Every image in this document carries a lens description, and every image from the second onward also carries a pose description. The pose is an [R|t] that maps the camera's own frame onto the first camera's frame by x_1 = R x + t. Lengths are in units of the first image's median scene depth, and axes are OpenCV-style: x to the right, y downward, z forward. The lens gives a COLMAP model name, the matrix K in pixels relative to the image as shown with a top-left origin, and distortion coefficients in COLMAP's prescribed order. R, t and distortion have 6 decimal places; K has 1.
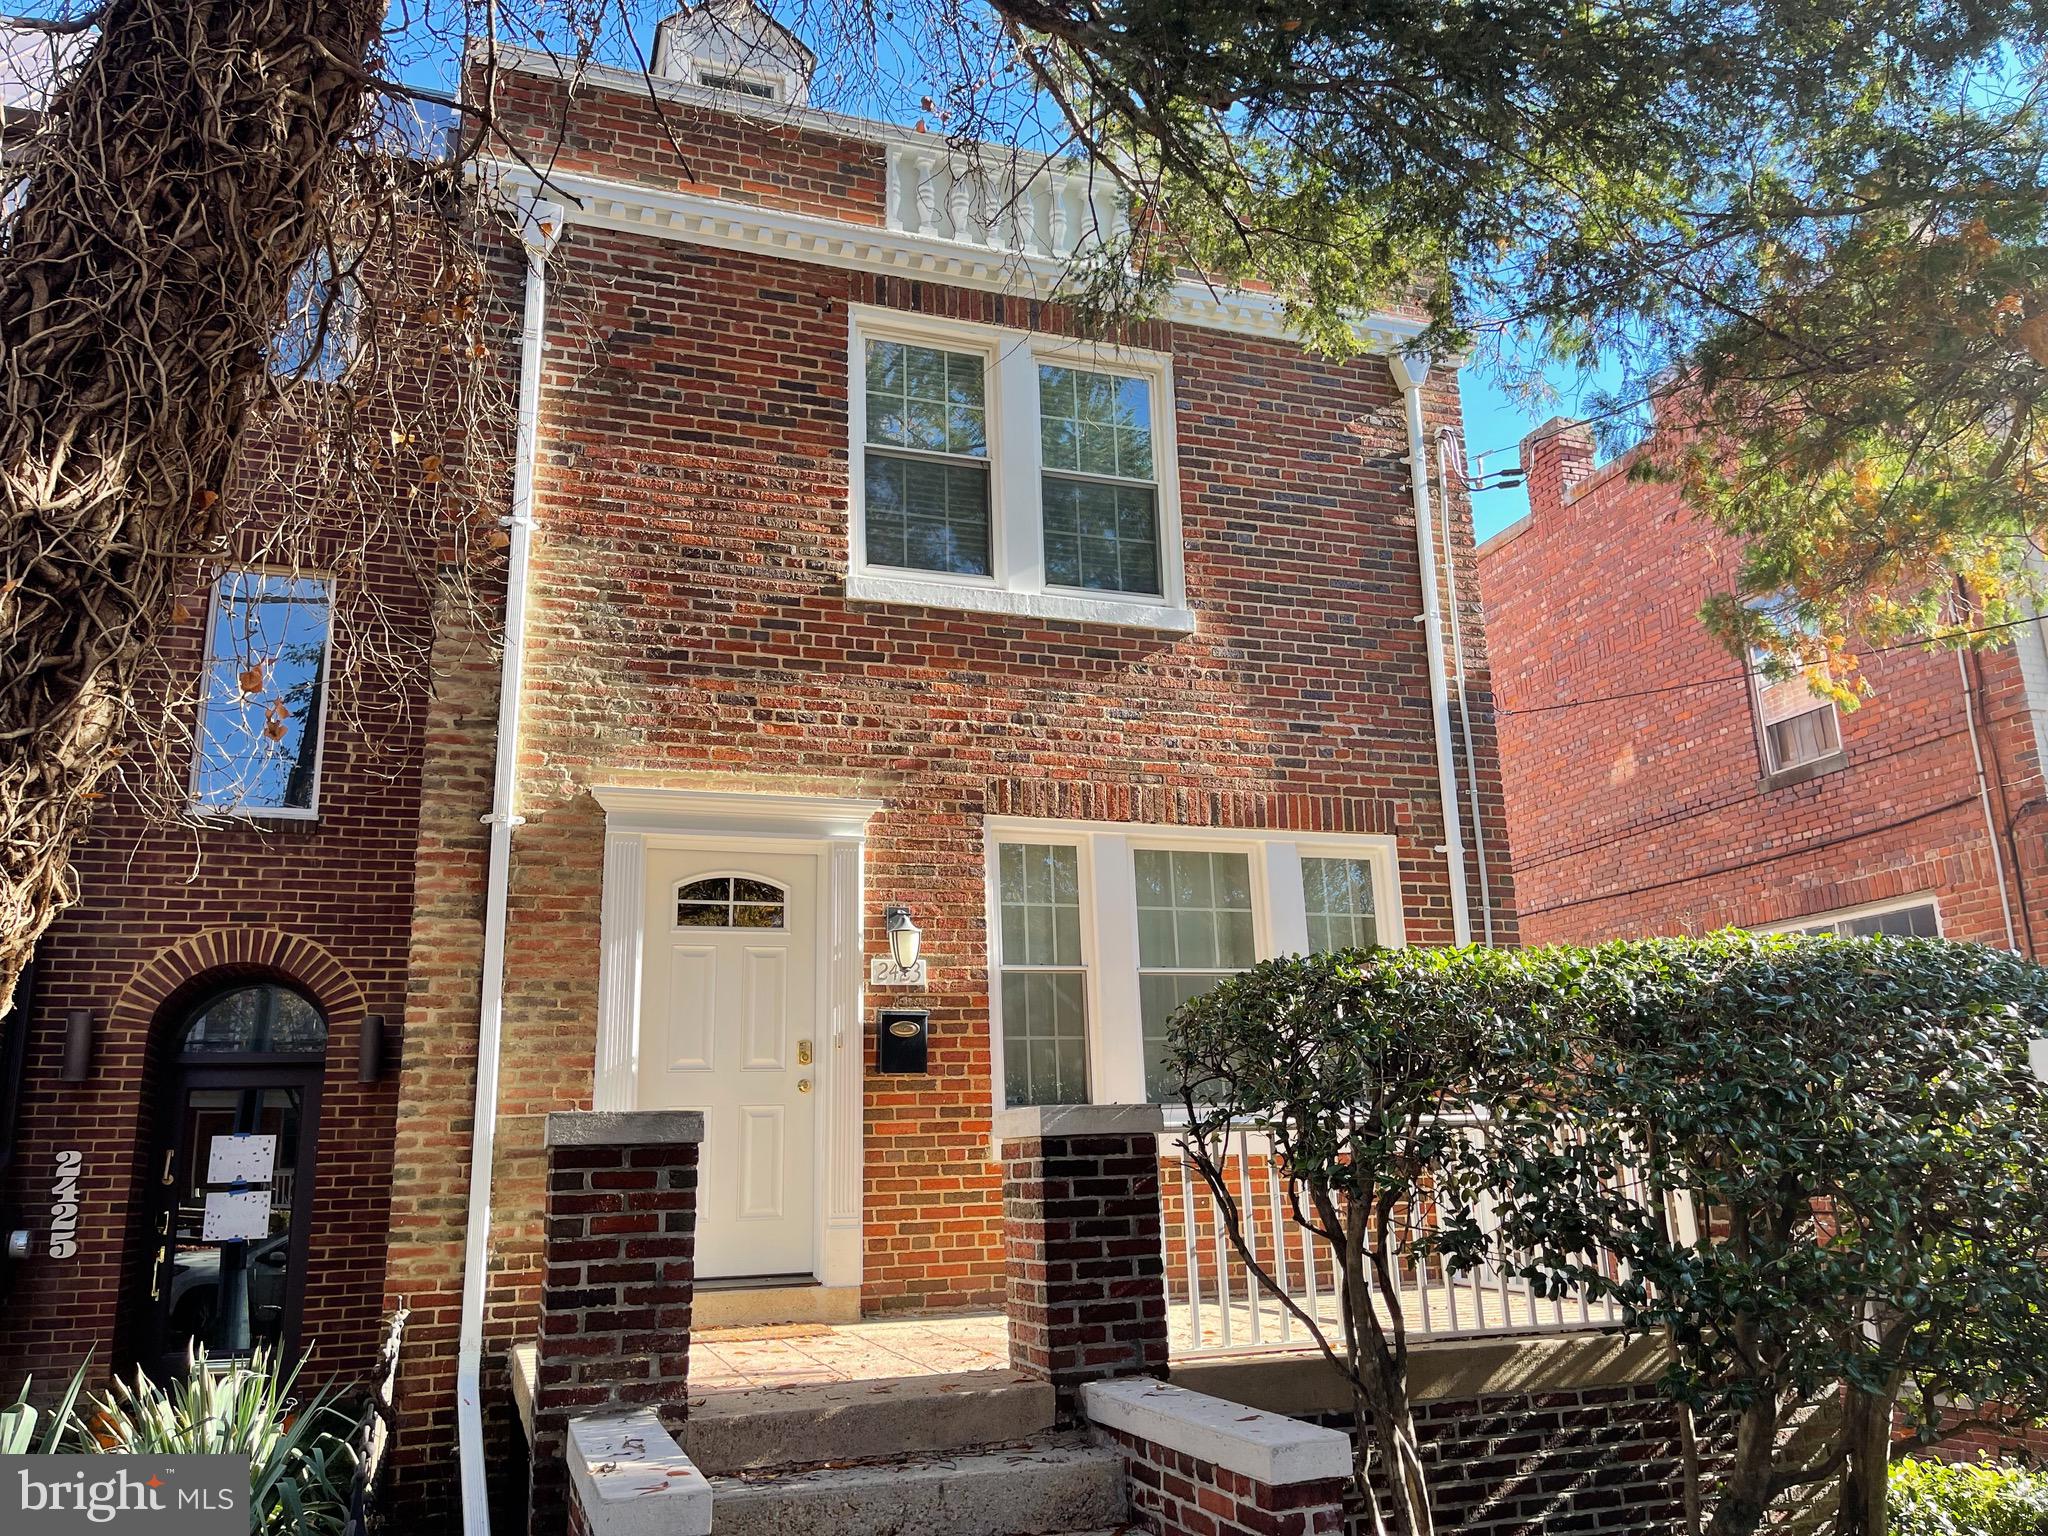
lens RADIAL K [[1533.4, 0, 1025.4], [0, 1533.4, 798.4], [0, 0, 1]] dist [0.067402, -0.090101]
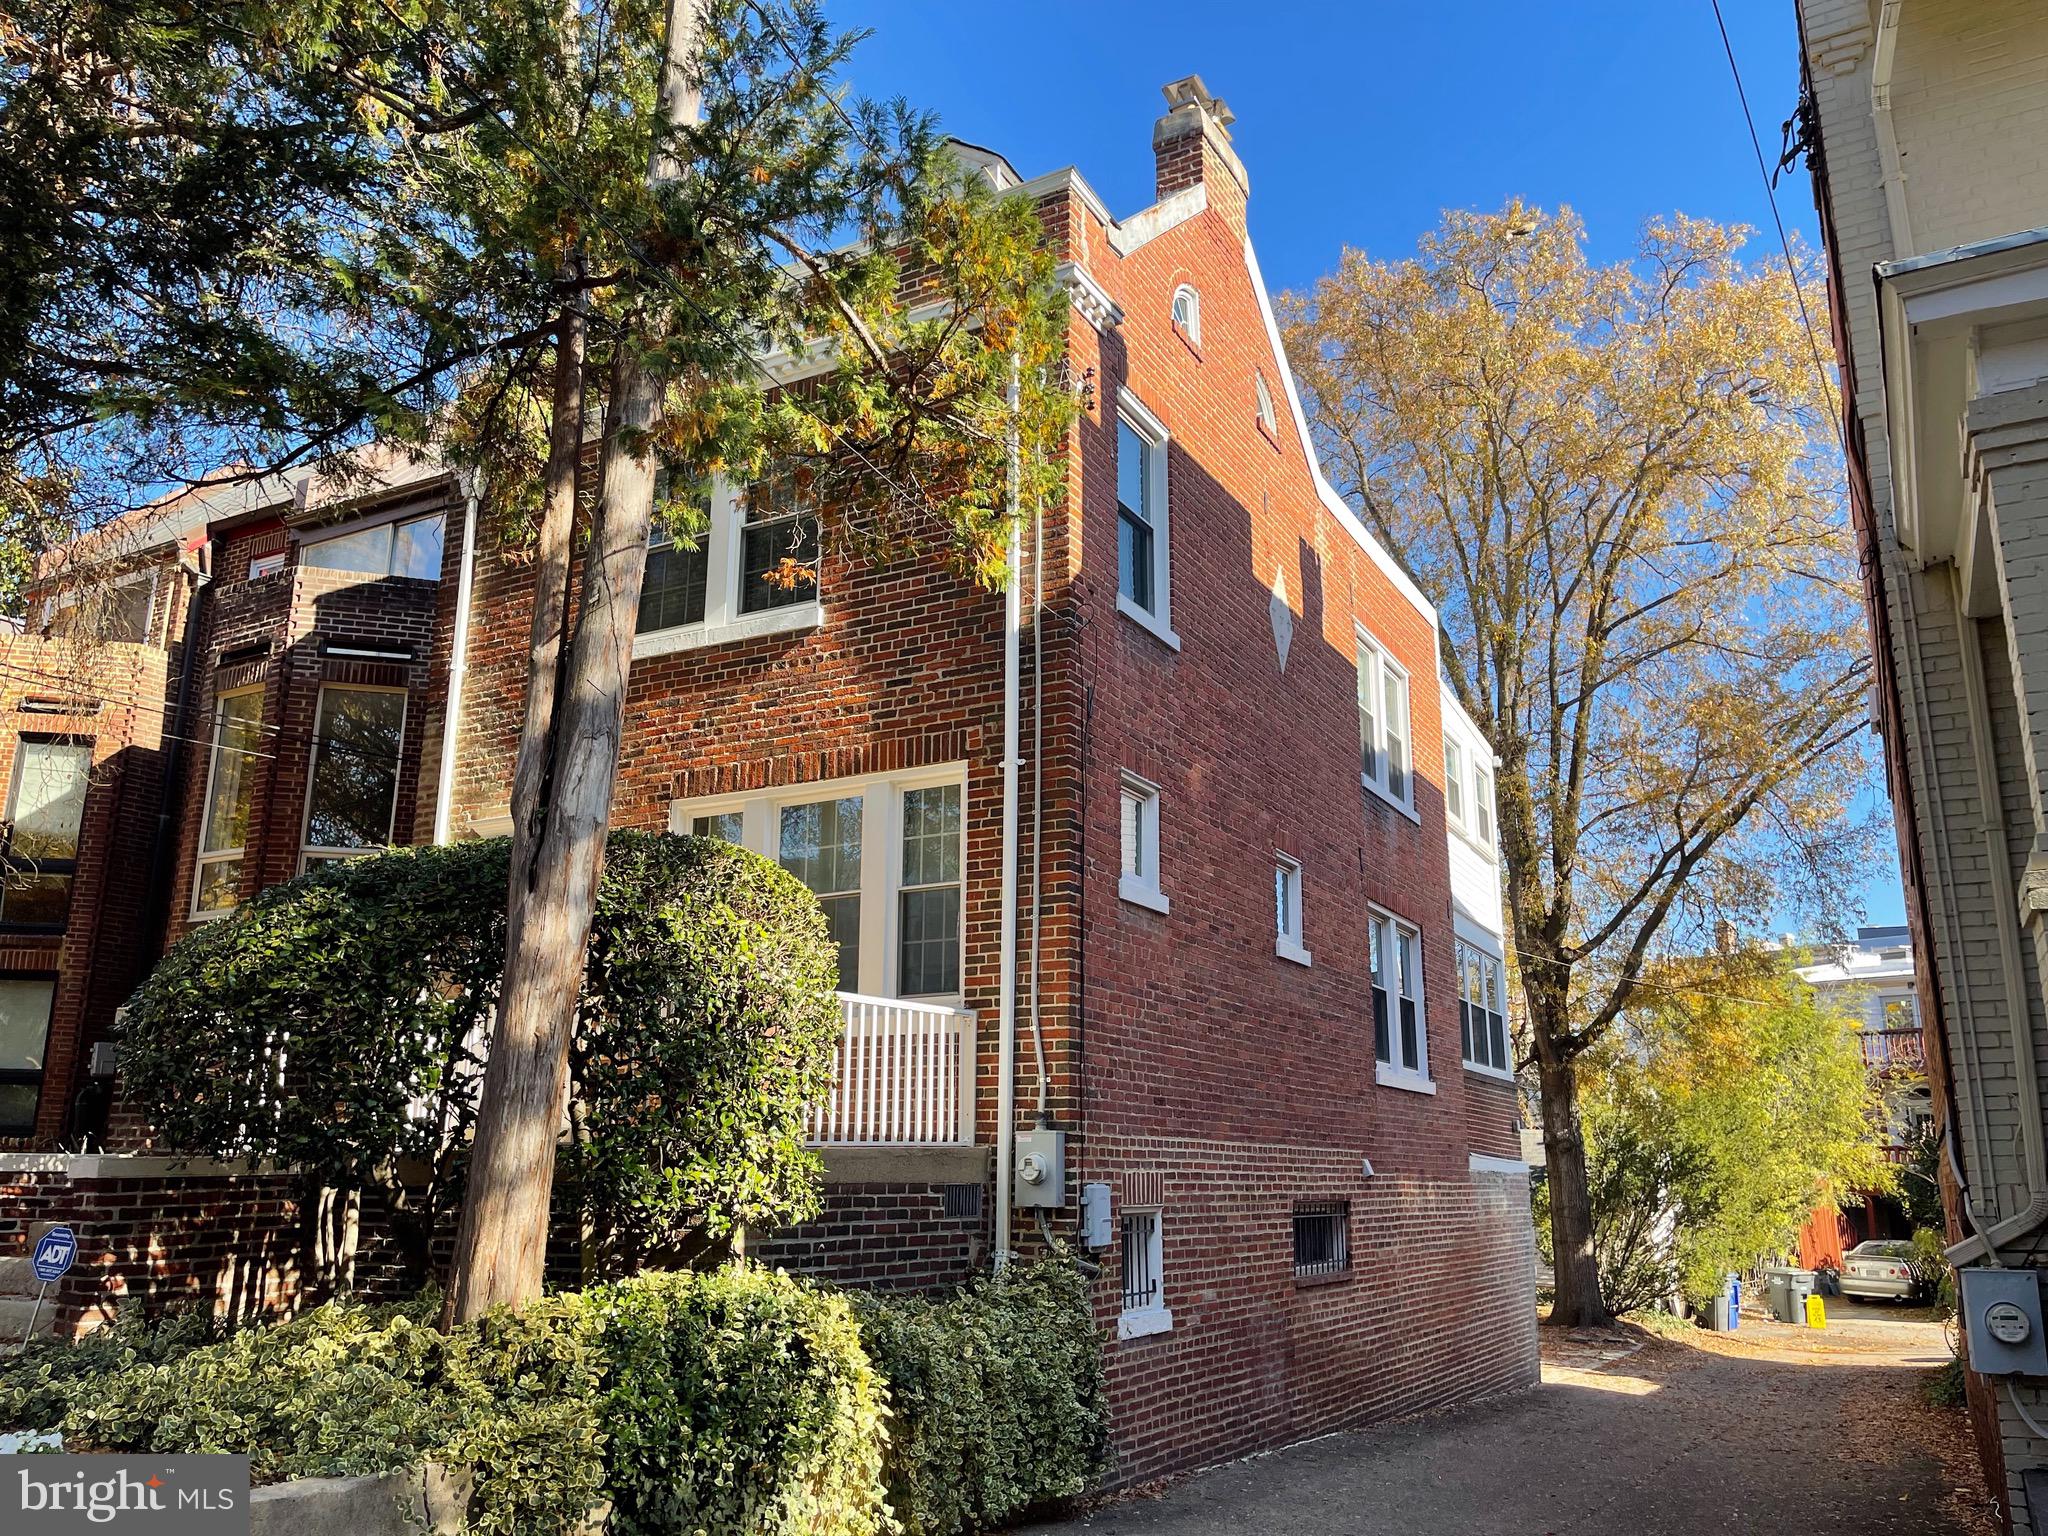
lens RADIAL K [[1533.4, 0, 1025.4], [0, 1533.4, 798.4], [0, 0, 1]] dist [0.067402, -0.090101]
pose [[0.669532, -0.140883, -0.729300, 1.251214], [0.150303, 0.987233, -0.052725, 0.135648], [0.727417, -0.074315, 0.682160, 0.302134]]
